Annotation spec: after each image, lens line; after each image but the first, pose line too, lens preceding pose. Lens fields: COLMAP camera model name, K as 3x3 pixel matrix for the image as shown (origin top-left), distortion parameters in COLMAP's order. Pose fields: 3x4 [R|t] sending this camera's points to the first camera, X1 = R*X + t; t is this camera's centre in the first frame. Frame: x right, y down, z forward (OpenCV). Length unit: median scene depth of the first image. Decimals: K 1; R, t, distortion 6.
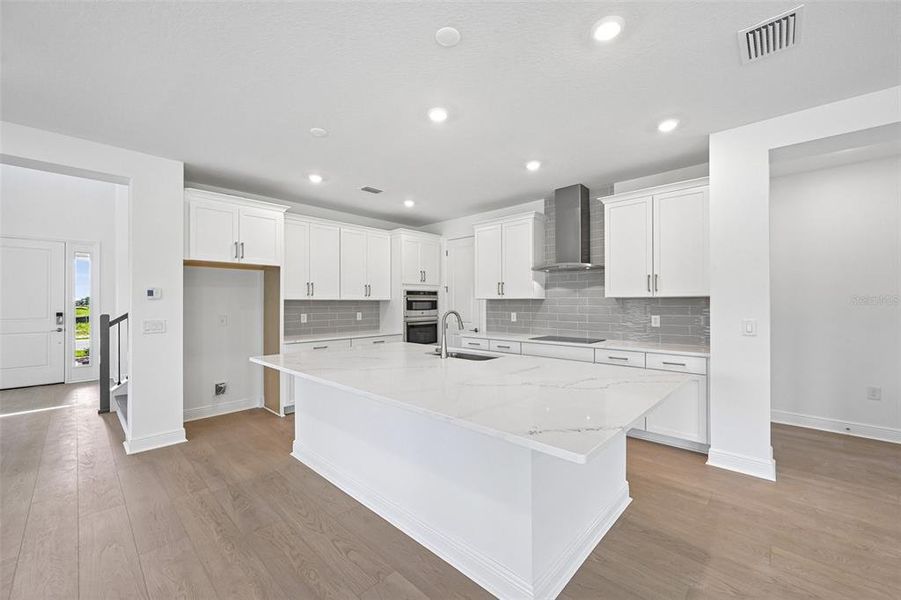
lens RADIAL K [[357.1, 0, 450.5], [0, 357.1, 300.0], [0, 0, 1]] dist [-0.000035, 0.000059]
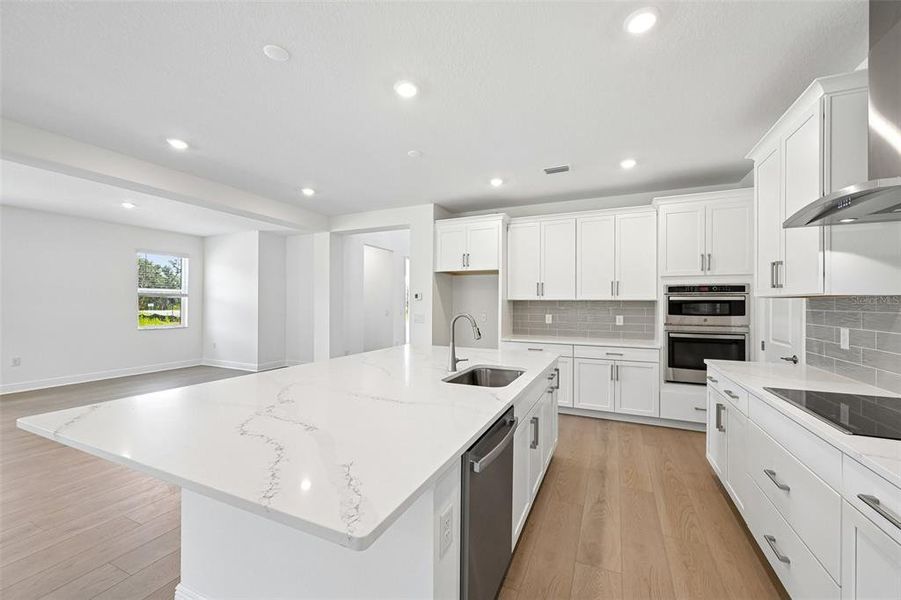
lens RADIAL K [[357.1, 0, 450.5], [0, 357.1, 300.0], [0, 0, 1]] dist [-0.000035, 0.000059]
pose [[0.324476, -0.003261, -0.945888, 0.405875], [0.003074, 0.999992, -0.002393, 0.000716], [0.945889, -0.002131, 0.324484, 0.399514]]
